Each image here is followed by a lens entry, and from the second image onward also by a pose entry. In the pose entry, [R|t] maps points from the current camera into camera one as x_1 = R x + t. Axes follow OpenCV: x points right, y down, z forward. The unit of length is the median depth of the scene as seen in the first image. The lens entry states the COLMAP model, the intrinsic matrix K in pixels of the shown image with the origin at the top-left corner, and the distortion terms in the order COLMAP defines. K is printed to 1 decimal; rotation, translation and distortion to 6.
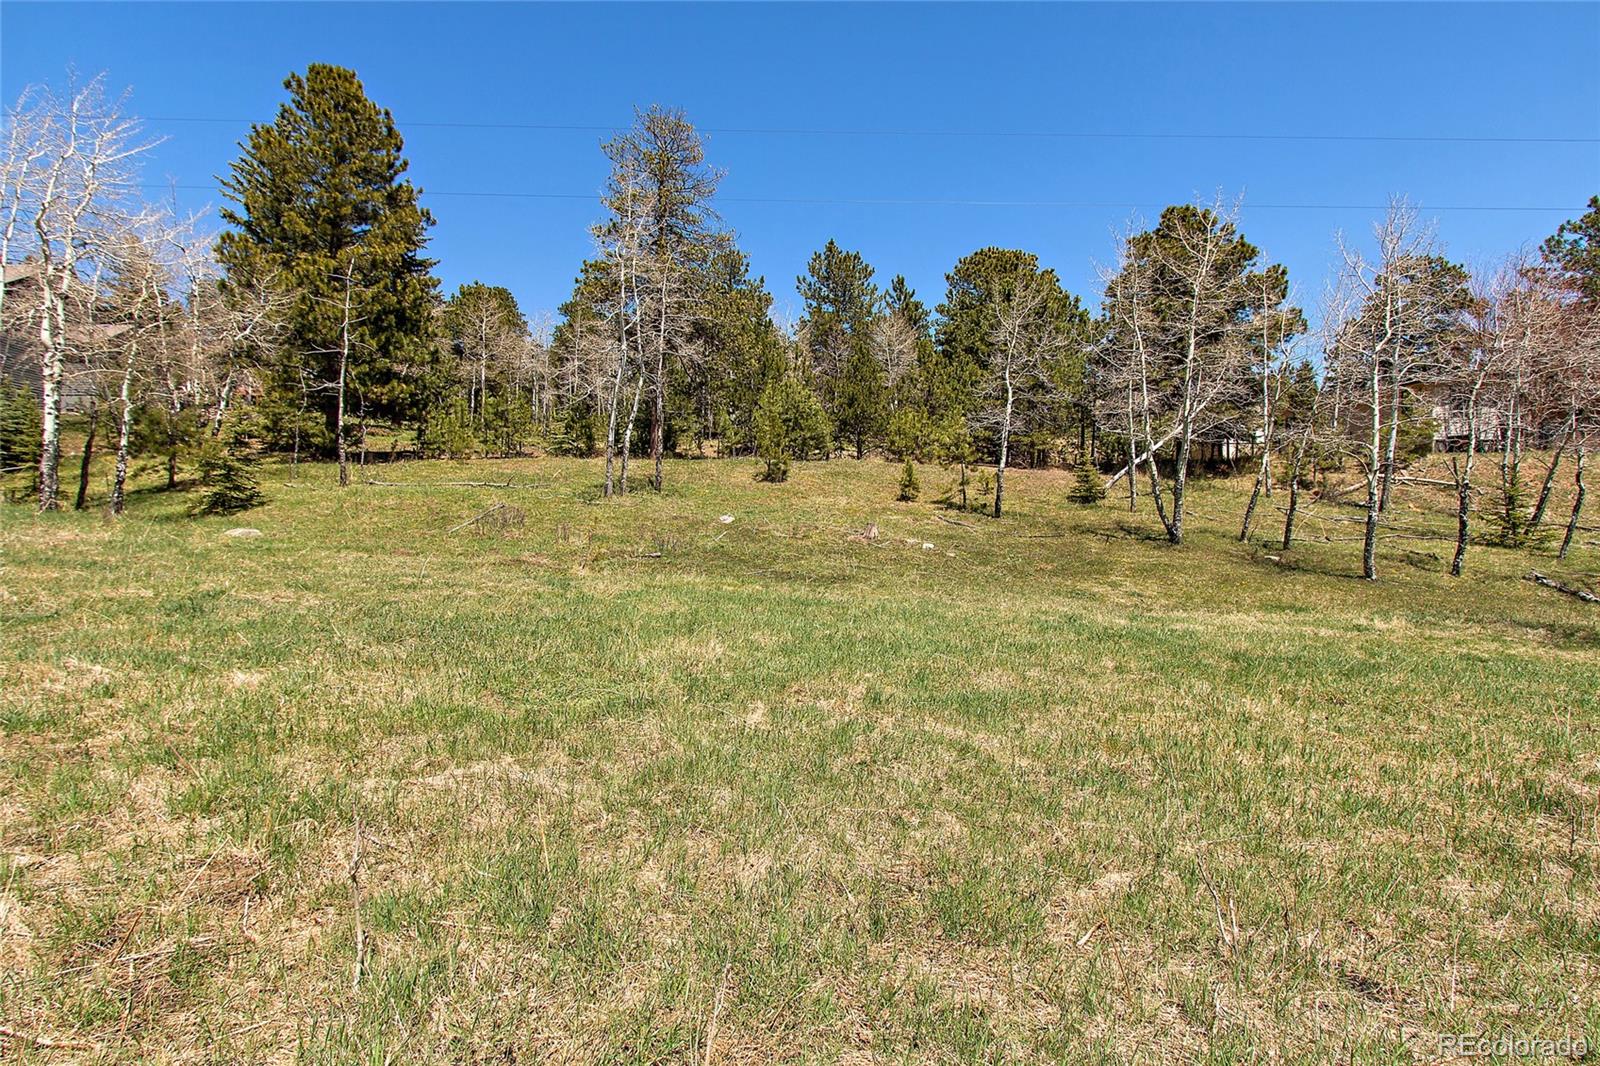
lens RADIAL K [[811.9, 0, 798.4], [0, 811.9, 530.7], [0, 0, 1]] dist [-0.002158, -0.000045]
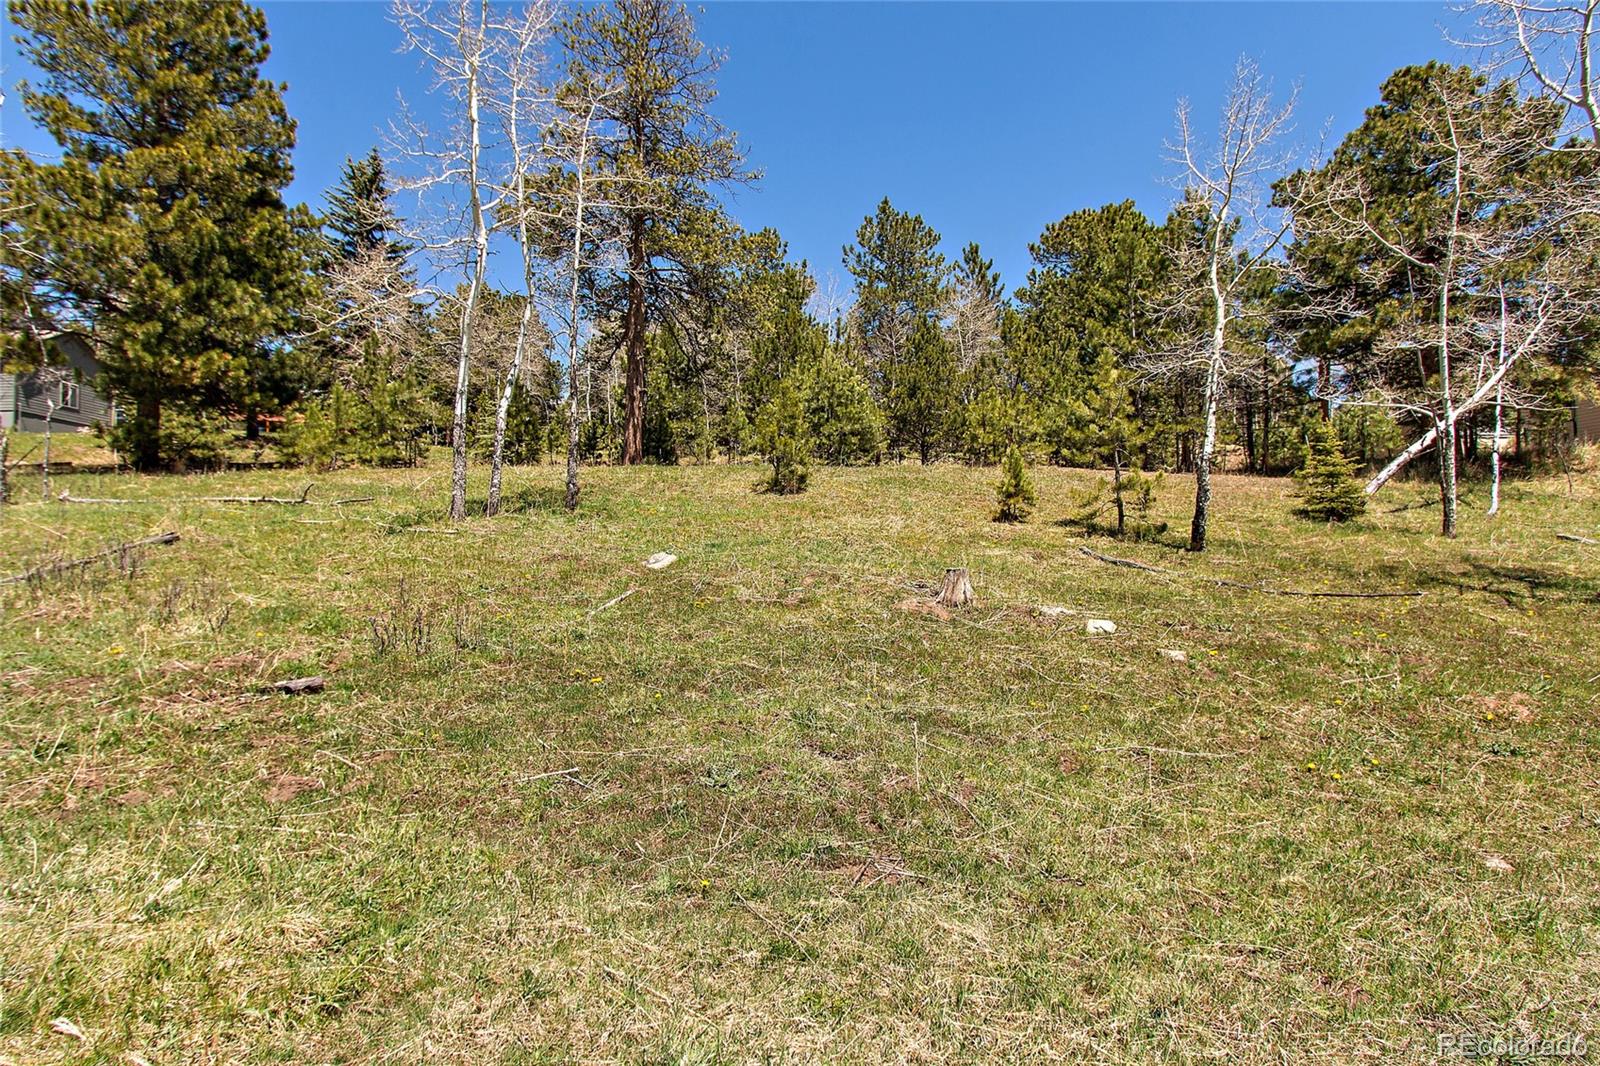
lens RADIAL K [[811.9, 0, 801.2], [0, 811.9, 532.2], [0, 0, 1]] dist [-0.002158, -0.000045]
pose [[0.997081, -0.010743, -0.075589, 0.020892], [0.008207, 0.999396, -0.033775, -0.007975], [0.075906, 0.033056, 0.996567, 0.294290]]
